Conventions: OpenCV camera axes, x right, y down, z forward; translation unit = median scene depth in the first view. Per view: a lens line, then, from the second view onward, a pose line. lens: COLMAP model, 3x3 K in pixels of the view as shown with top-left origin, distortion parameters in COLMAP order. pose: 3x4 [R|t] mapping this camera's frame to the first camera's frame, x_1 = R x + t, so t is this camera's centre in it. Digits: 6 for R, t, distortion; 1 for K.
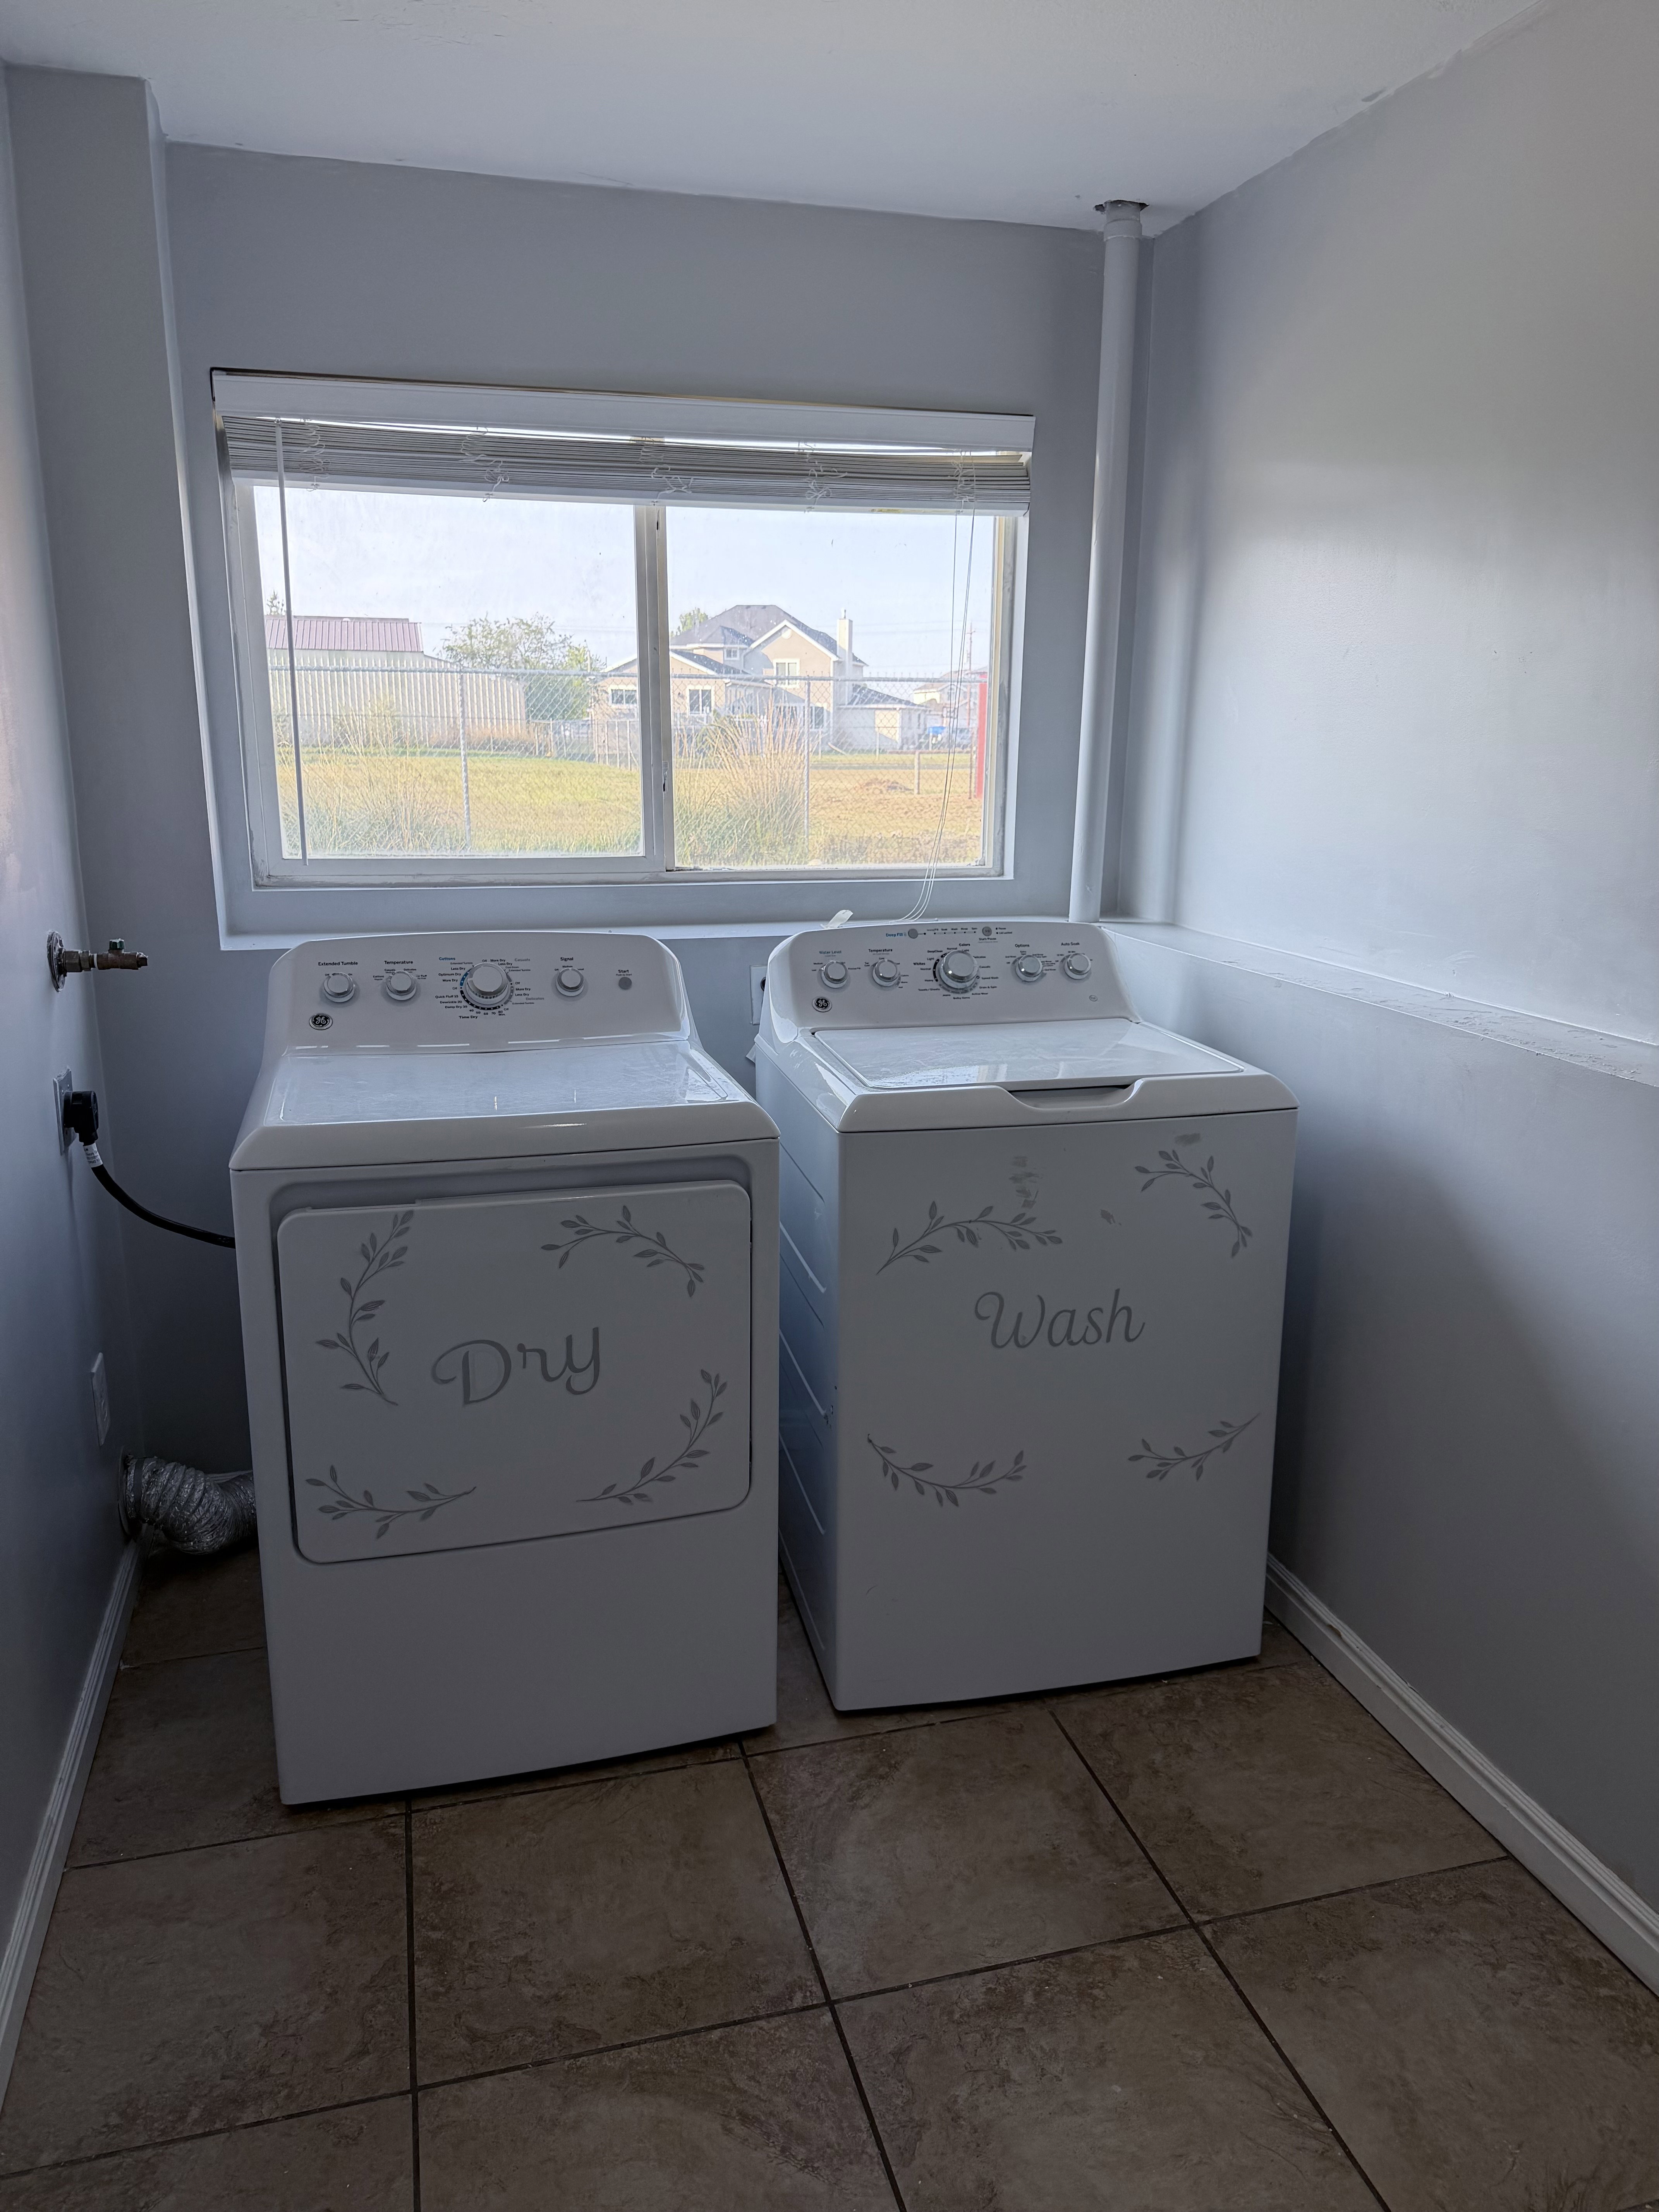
lens RADIAL K [[1560.2, 0, 823.3], [0, 1560.2, 1109.8], [0, 0, 1]] dist [0.048327, -0.050937]
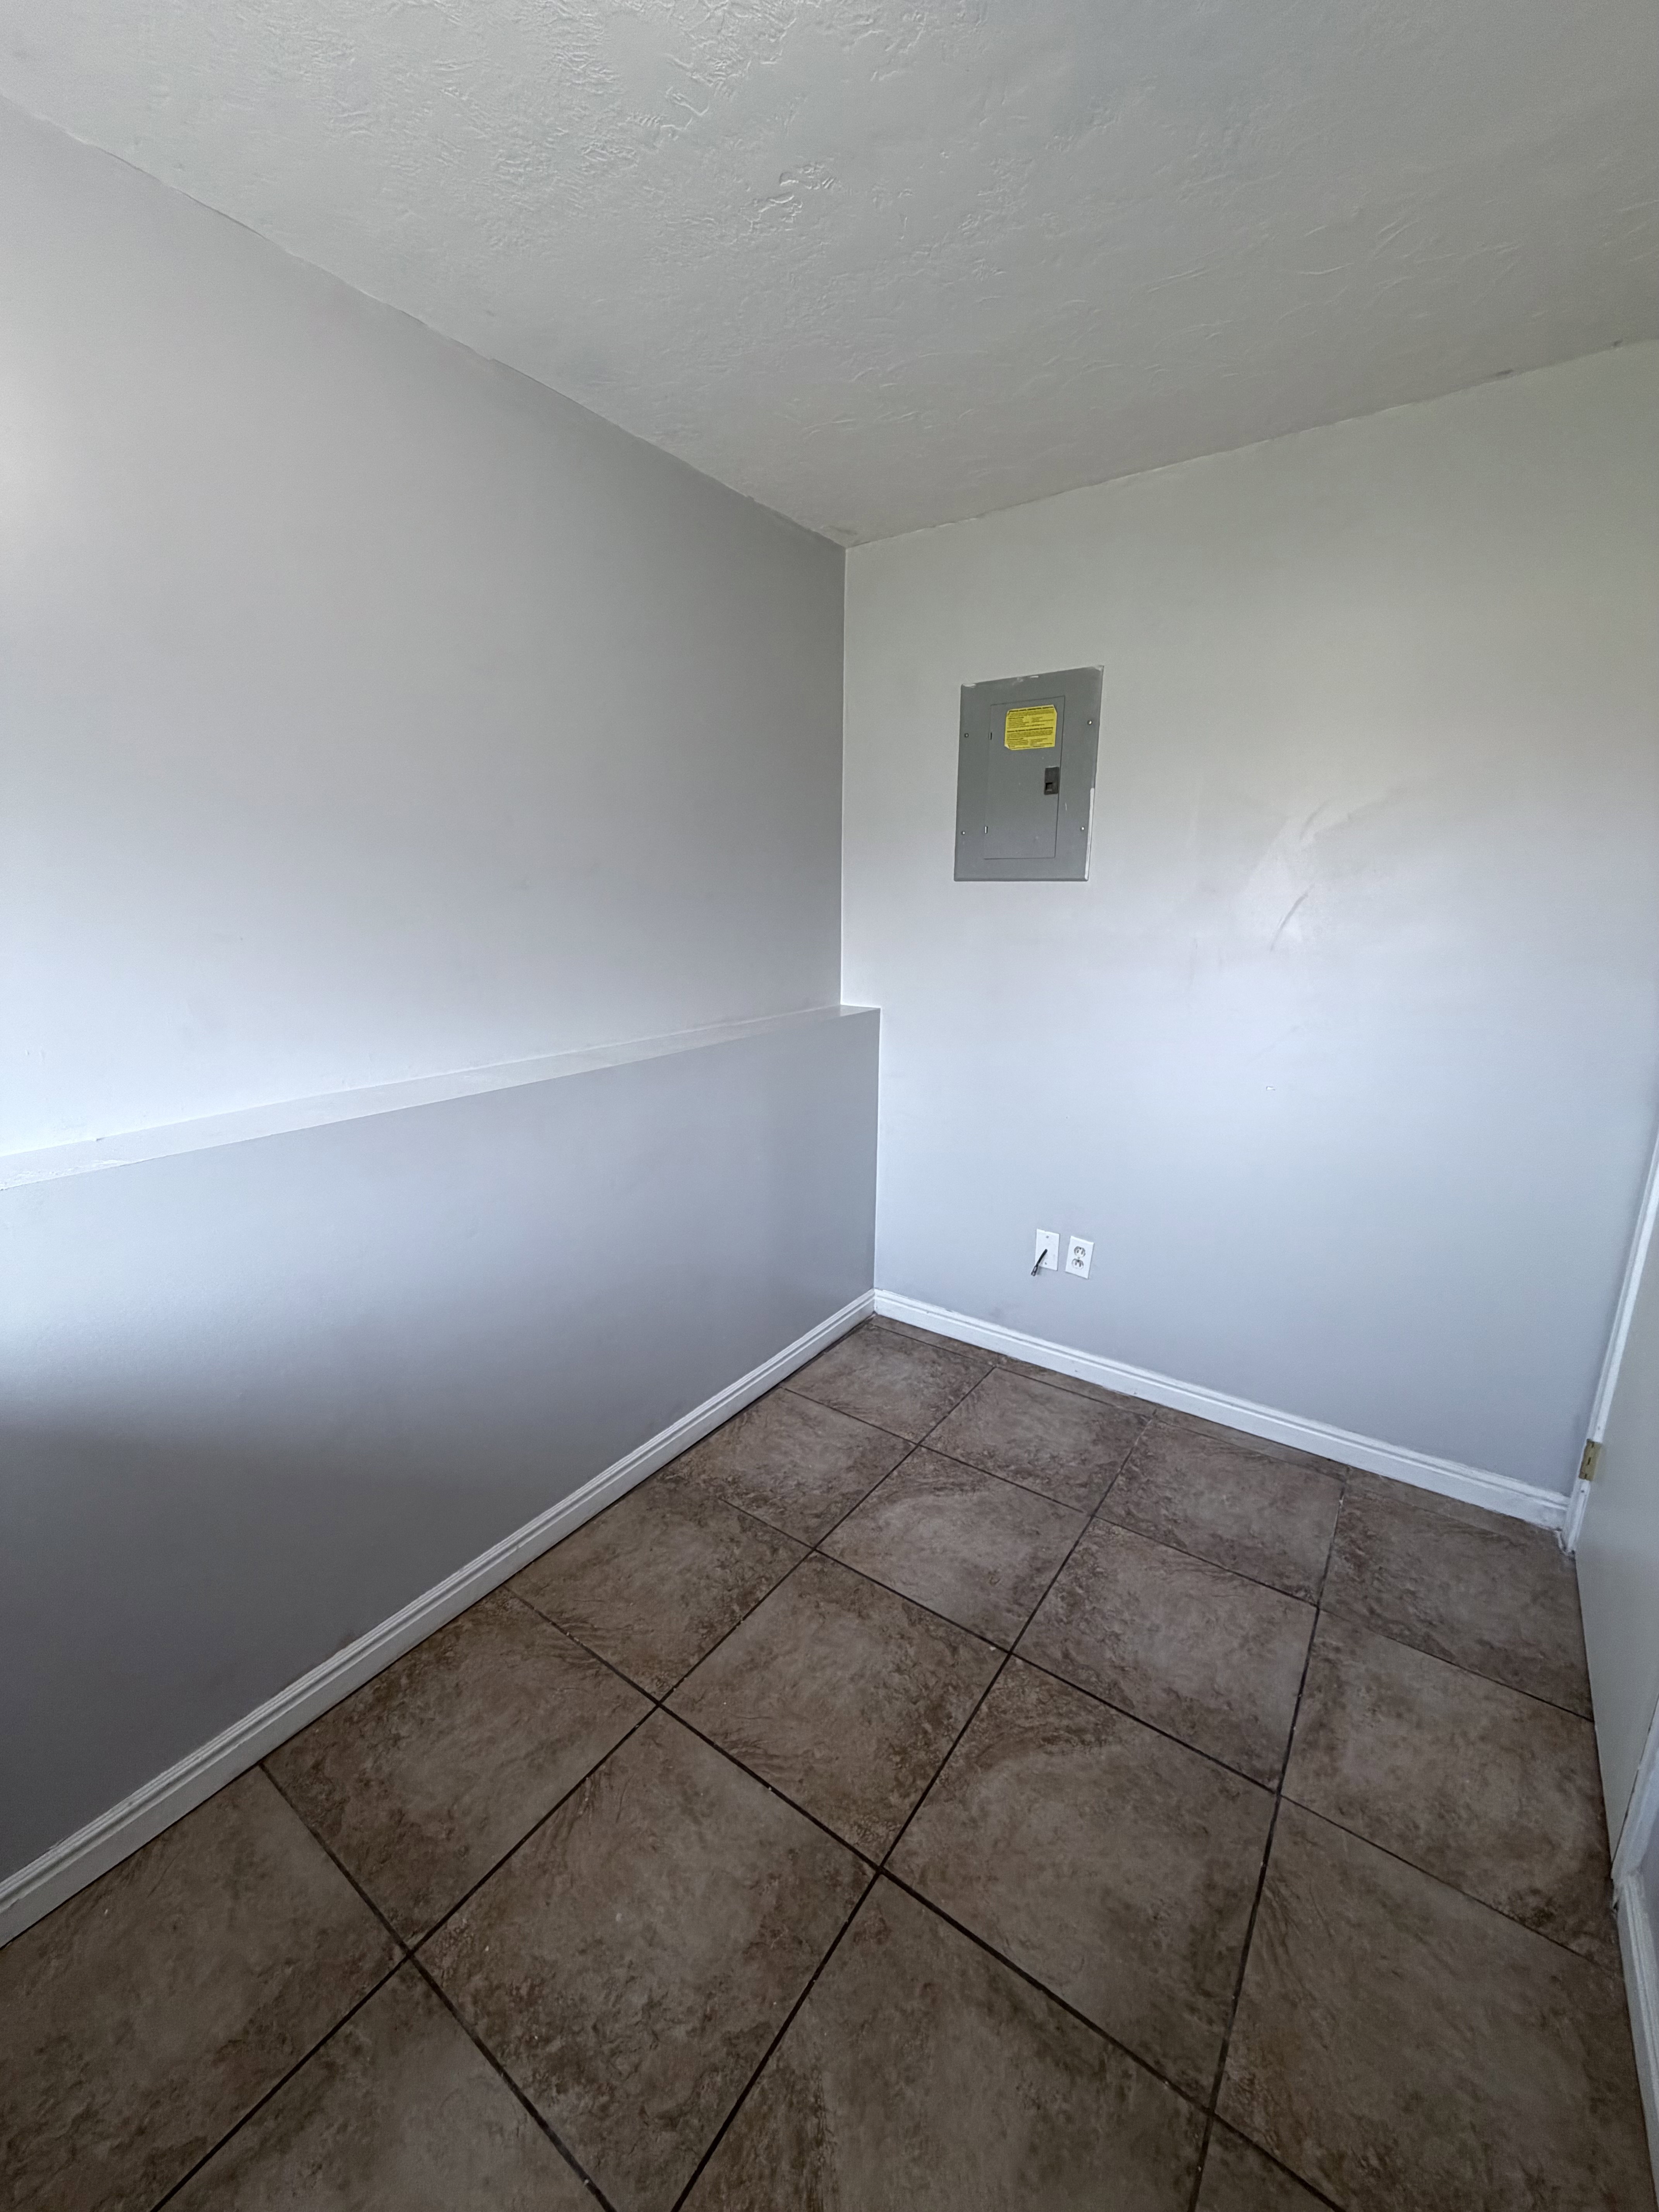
lens RADIAL K [[872.3, 0, 831.2], [0, 872.3, 1106.9], [0, 0, 1]] dist [-0.004946, 0.000956]
pose [[-0.635393, -0.197820, 0.746420, -0.260637], [0.172925, 0.905627, 0.387216, -0.186457], [-0.752578, 0.375109, -0.541221, 0.790771]]
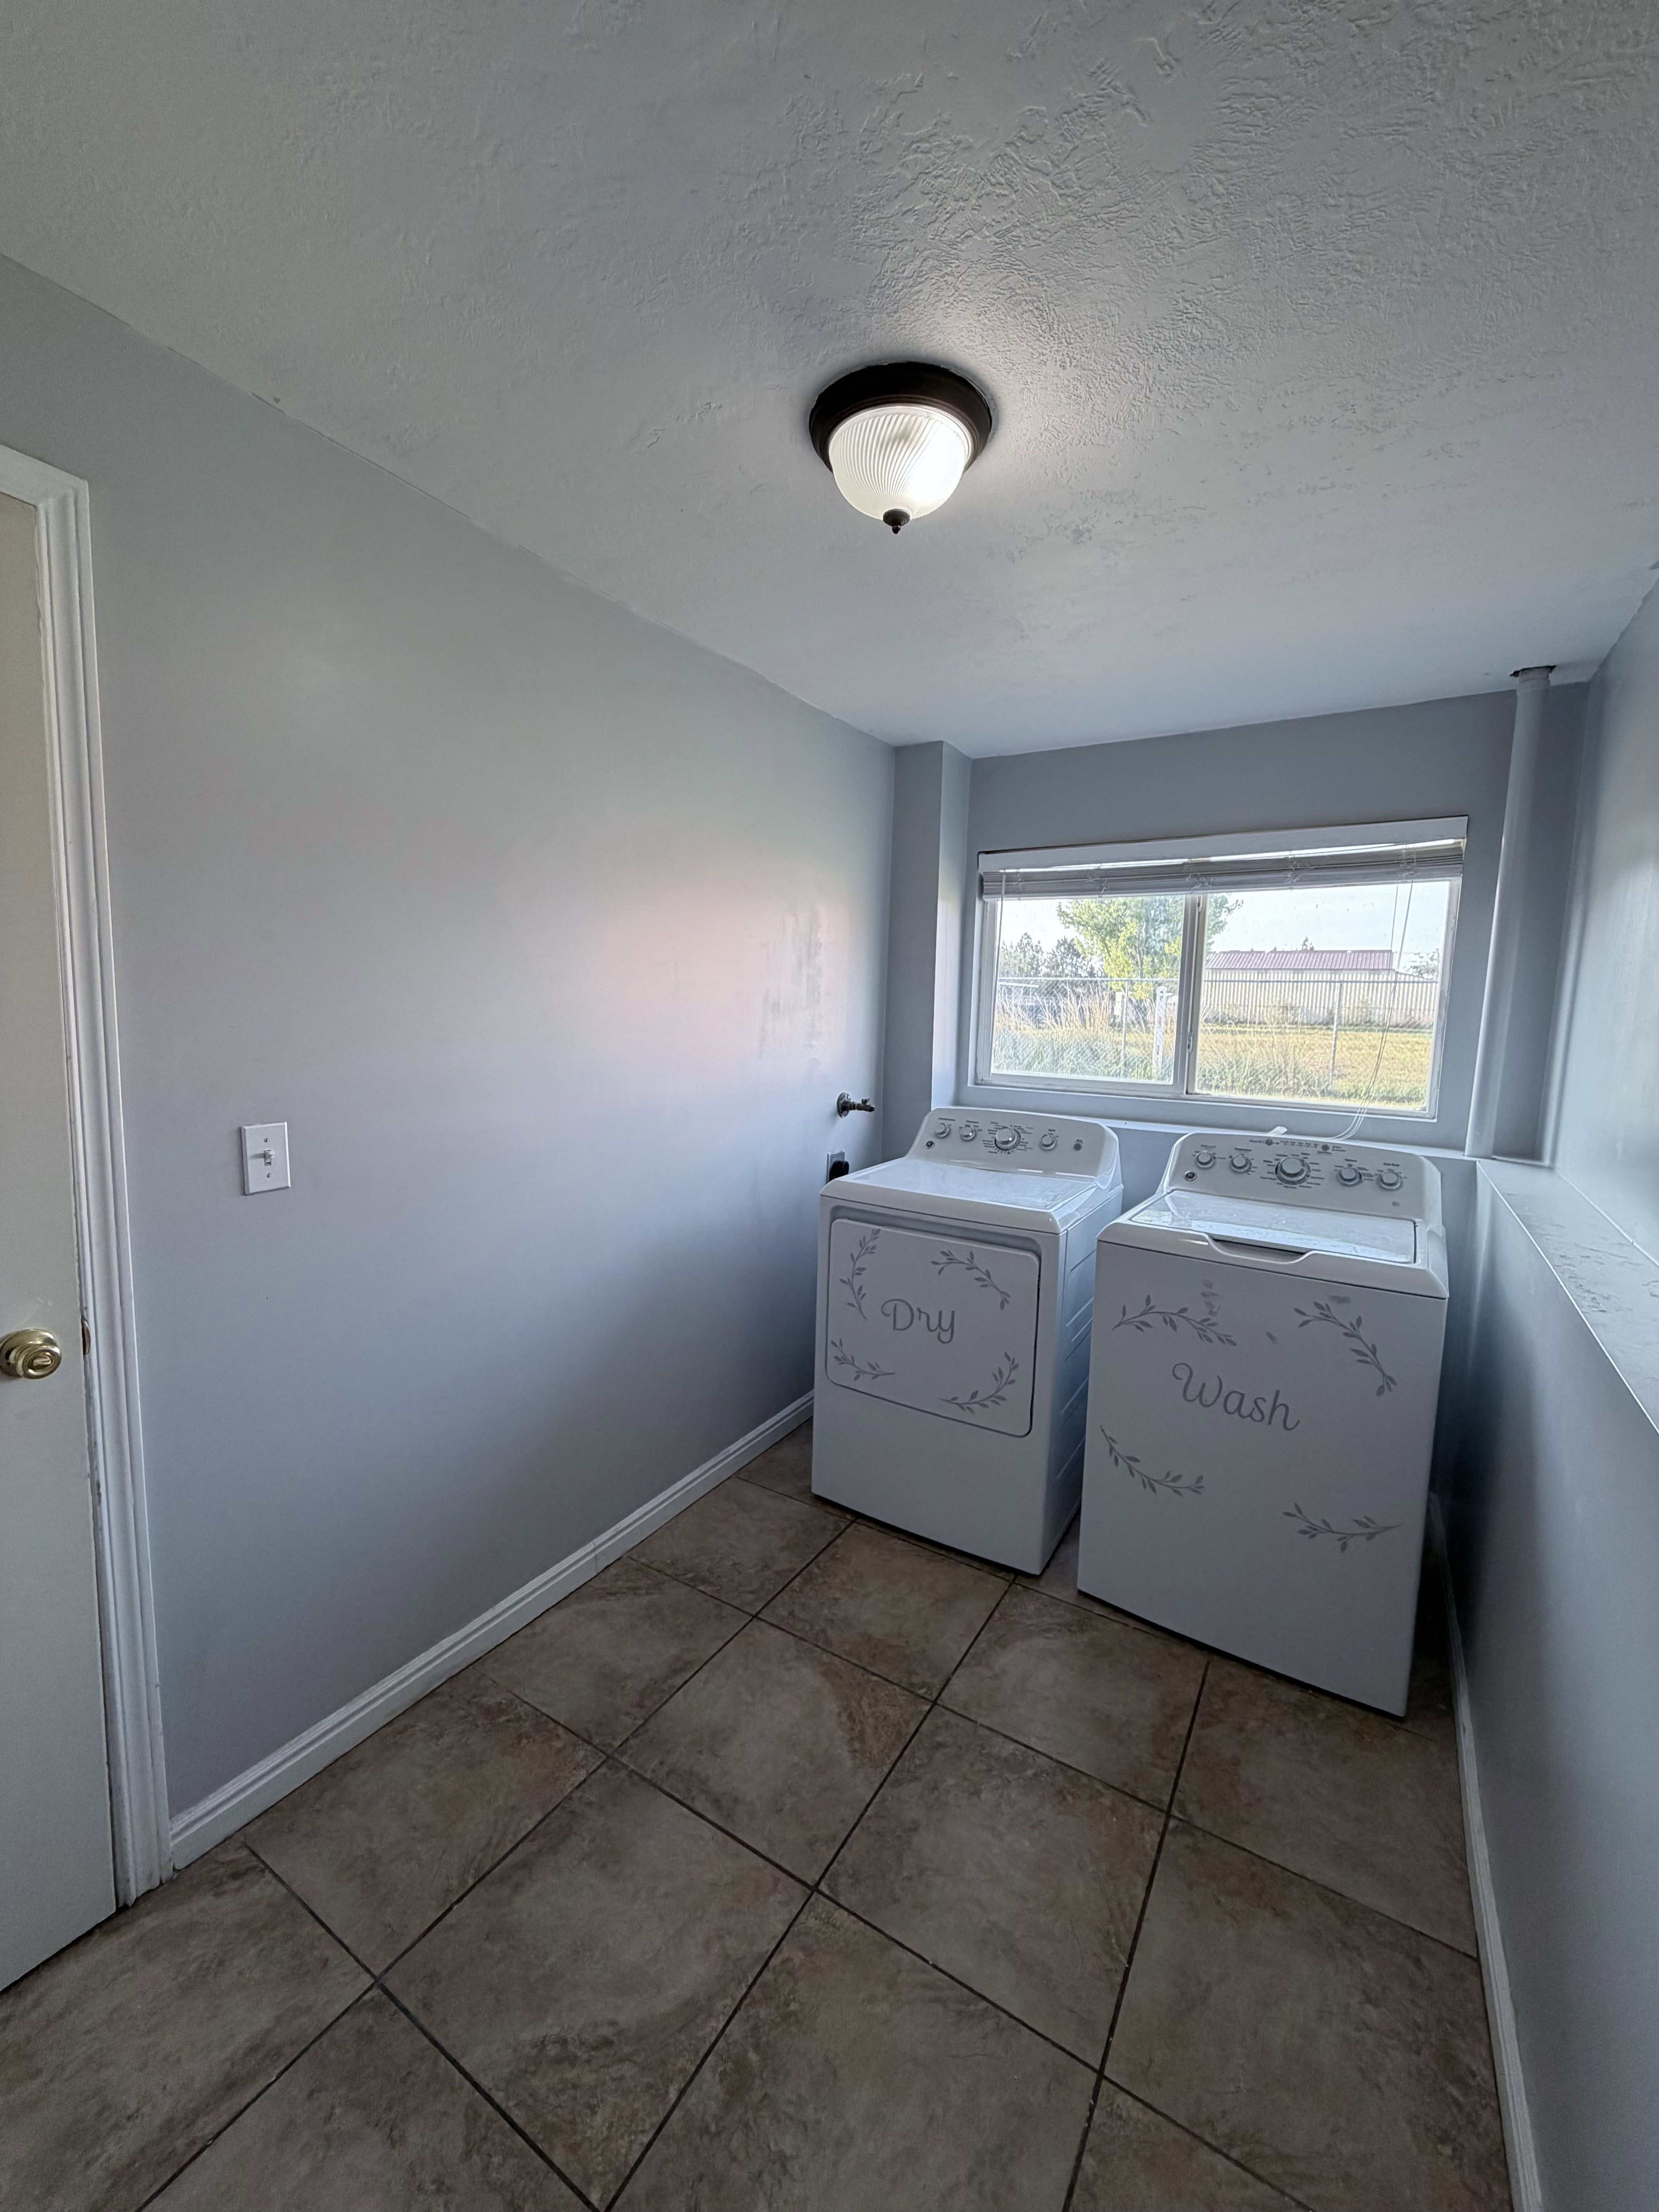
lens RADIAL K [[872.3, 0, 829.2], [0, 872.3, 1101.0], [0, 0, 1]] dist [-0.004946, 0.000956]
pose [[0.682930, 0.094385, -0.724361, 0.486983], [-0.192378, 0.979851, -0.053699, -0.027635], [0.704697, 0.176024, 0.687327, 0.090873]]
